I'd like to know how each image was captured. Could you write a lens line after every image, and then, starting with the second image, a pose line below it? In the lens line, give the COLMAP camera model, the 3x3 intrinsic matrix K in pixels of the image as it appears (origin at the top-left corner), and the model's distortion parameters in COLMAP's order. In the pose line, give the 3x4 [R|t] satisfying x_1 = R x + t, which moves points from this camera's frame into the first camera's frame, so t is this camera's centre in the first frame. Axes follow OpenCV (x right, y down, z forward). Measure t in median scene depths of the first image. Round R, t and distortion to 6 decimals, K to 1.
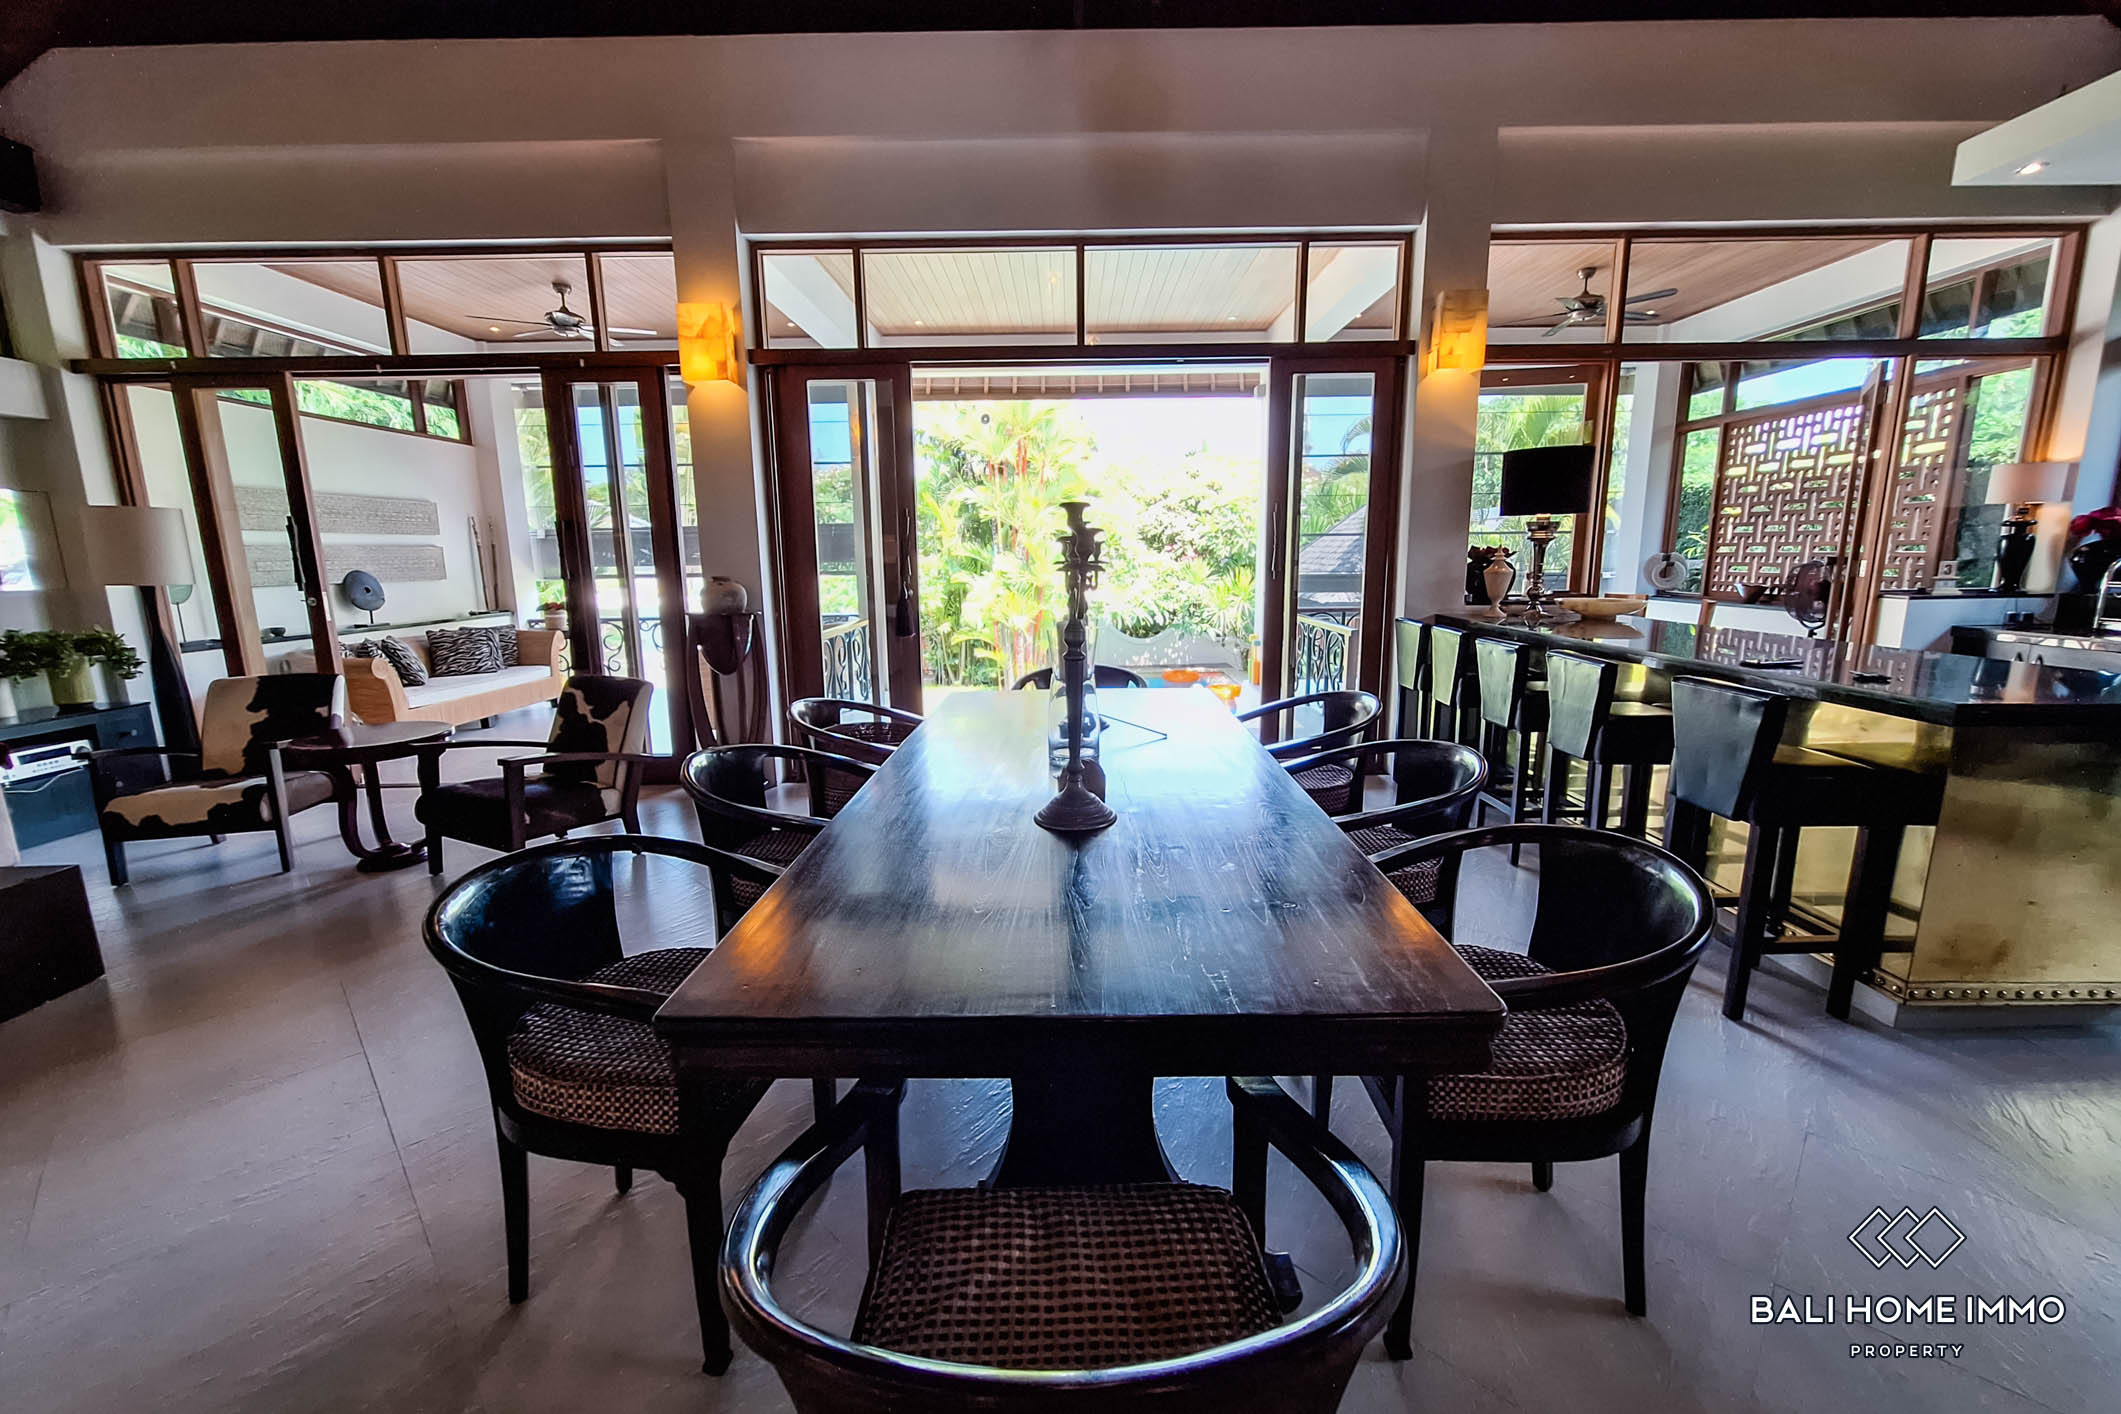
lens RADIAL K [[837.3, 0, 1061.0], [0, 837.3, 704.8], [0, 0, 1]] dist [-0.007972, 0.001861]
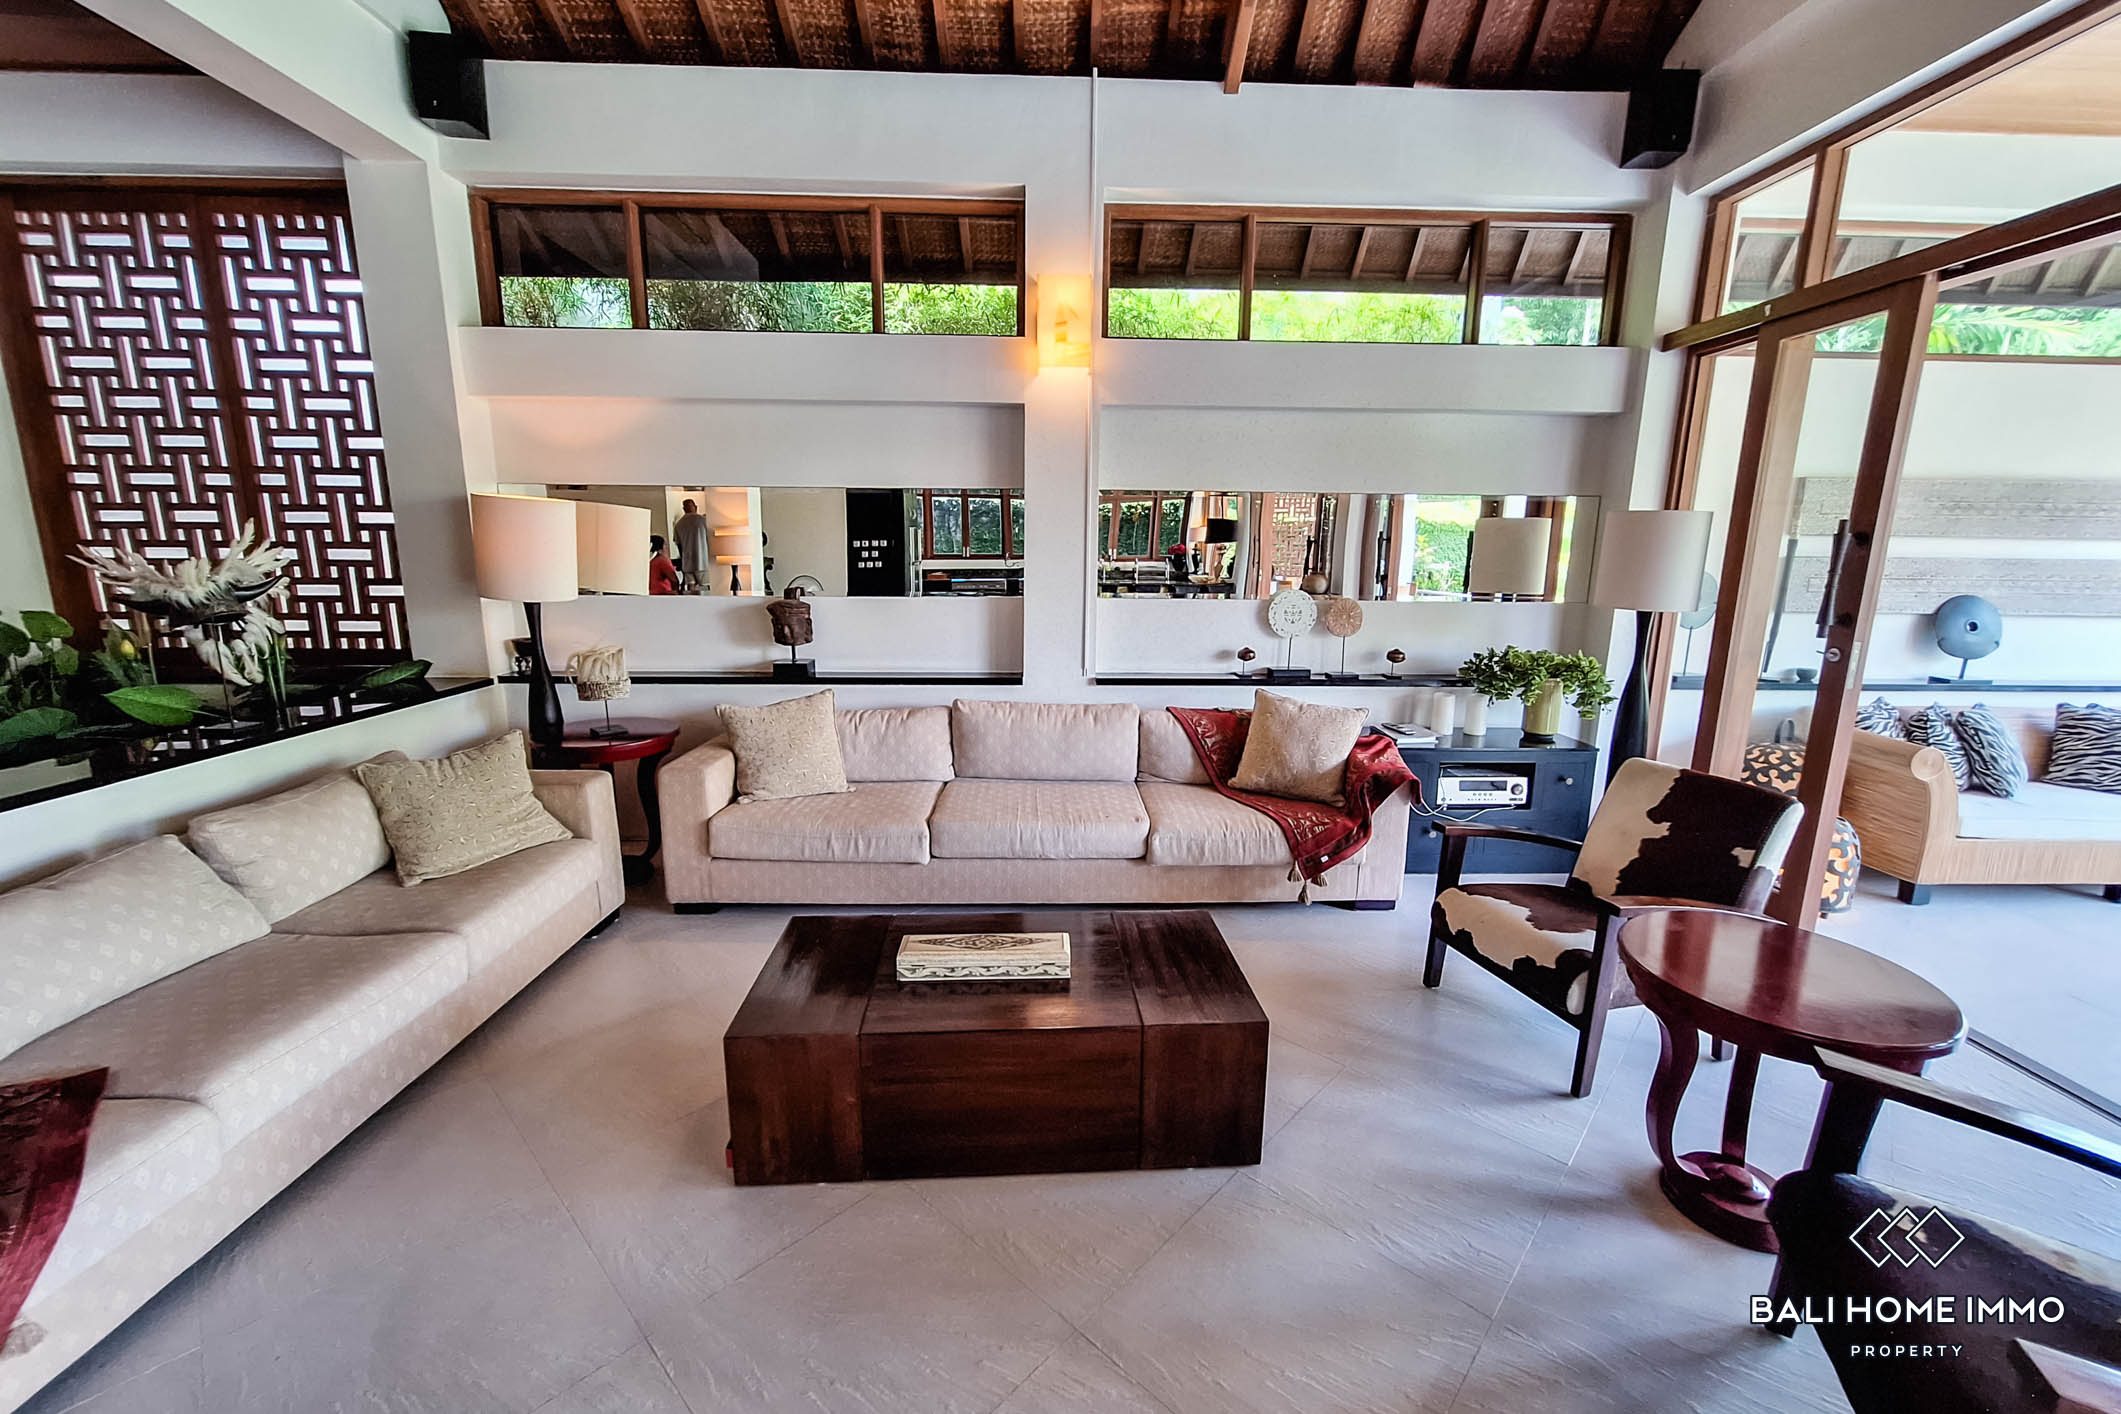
lens RADIAL K [[837.3, 0, 1065.6], [0, 837.3, 707.9], [0, 0, 1]] dist [-0.007972, 0.001861]
pose [[0.019354, 0.202556, -0.979079, -0.294354], [-0.189026, 0.962343, 0.195357, -0.099825], [0.981781, 0.181291, 0.056914, 0.411382]]
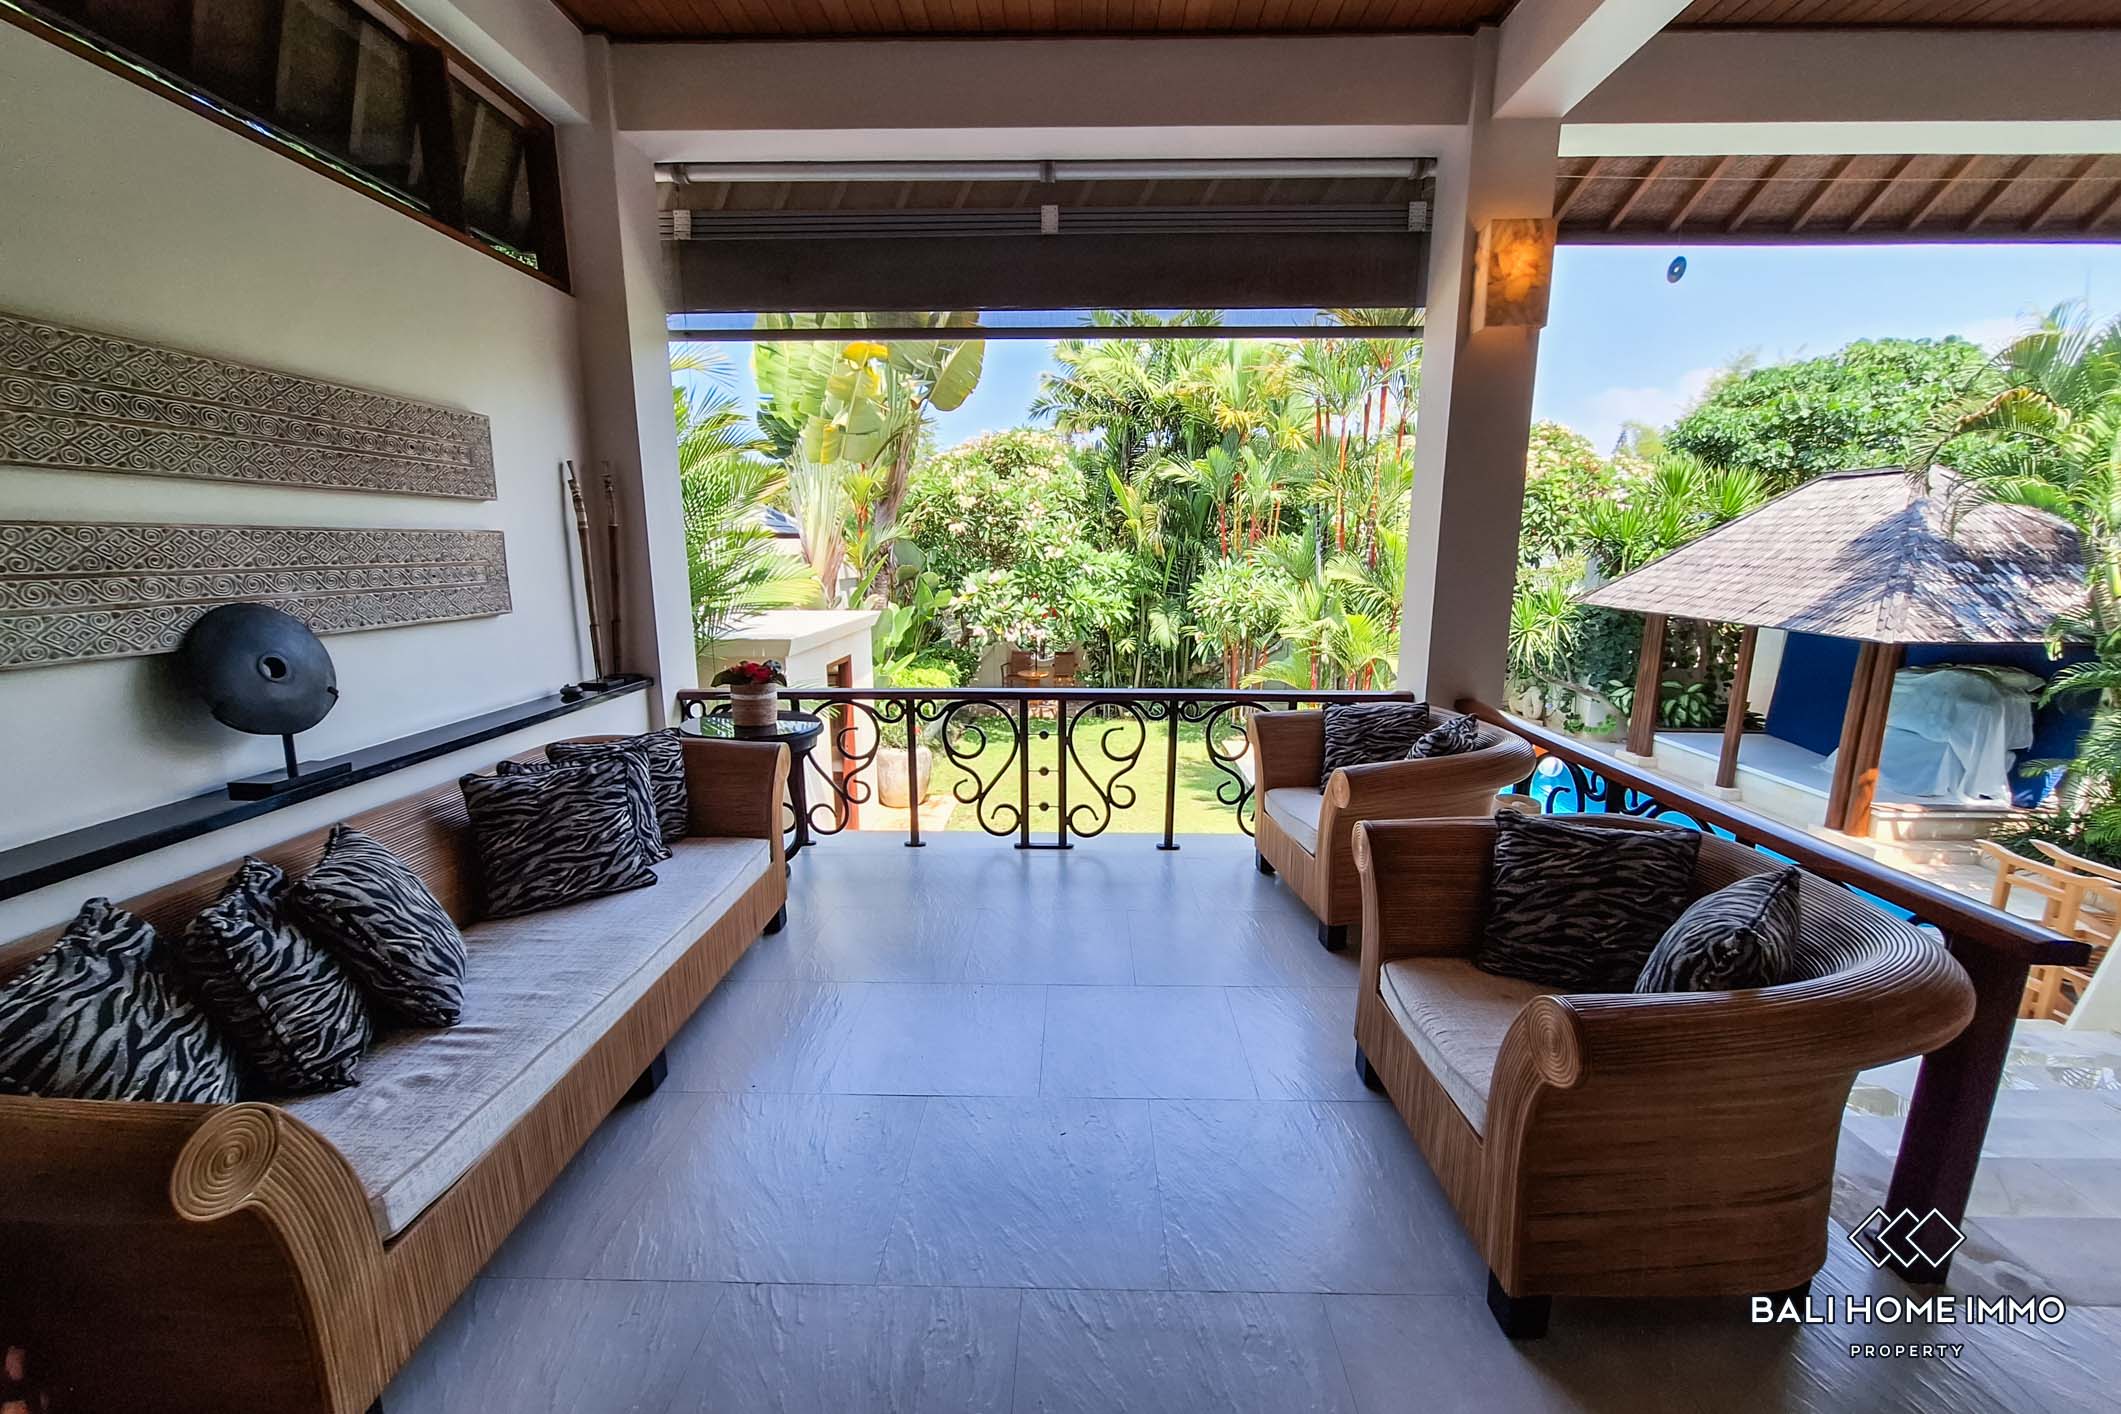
lens RADIAL K [[837.3, 0, 1055.1], [0, 837.3, 709.9], [0, 0, 1]] dist [-0.007972, 0.001861]
pose [[0.999505, 0.014150, -0.028087, -0.757131], [-0.013708, 0.999780, 0.015852, -0.185476], [0.028305, -0.015459, 0.999480, 0.991012]]
